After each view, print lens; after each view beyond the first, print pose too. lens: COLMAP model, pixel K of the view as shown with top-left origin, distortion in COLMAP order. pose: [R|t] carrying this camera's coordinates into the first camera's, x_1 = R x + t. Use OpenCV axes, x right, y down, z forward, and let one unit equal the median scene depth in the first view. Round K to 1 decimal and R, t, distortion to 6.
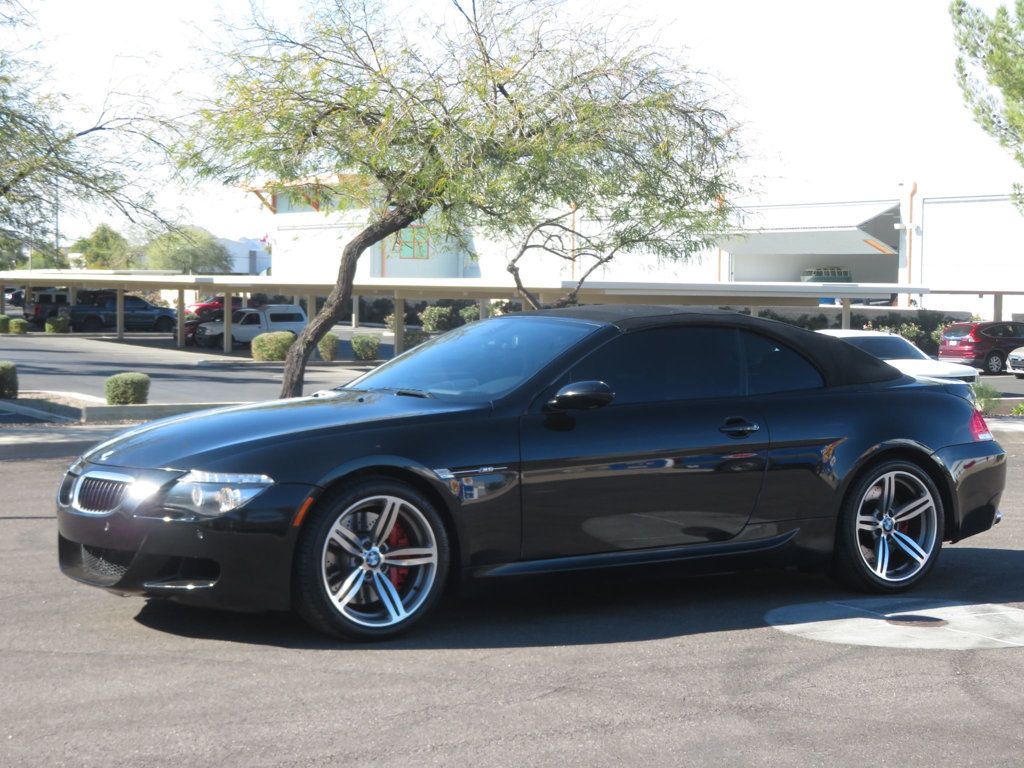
lens RADIAL K [[2011.9, 0, 512.0], [0, 2011.9, 384.0], [0, 0, 1]] dist [0.015235, -0.170792]
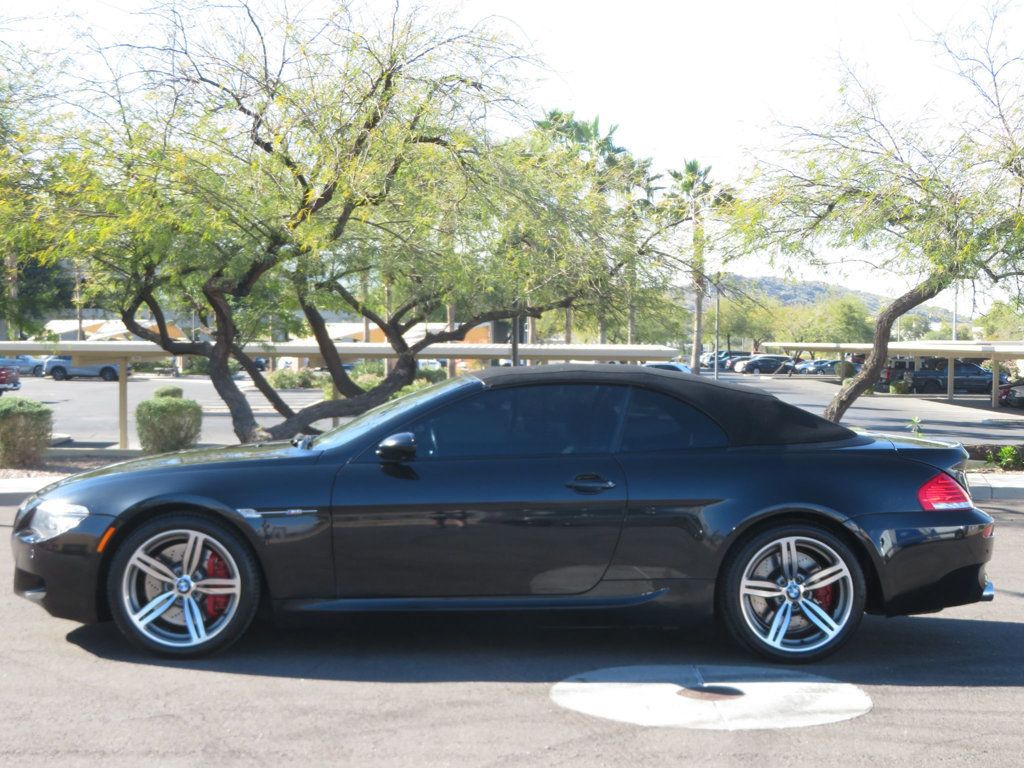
lens RADIAL K [[1673.8, 0, 512.0], [0, 1673.8, 384.0], [0, 0, 1]] dist [-0.002367, 0.037210]
pose [[0.864454, 0.009829, -0.502616, 0.181377], [-0.025811, 0.999358, -0.024849, -0.002351], [0.502049, 0.034454, 0.864153, 0.090905]]
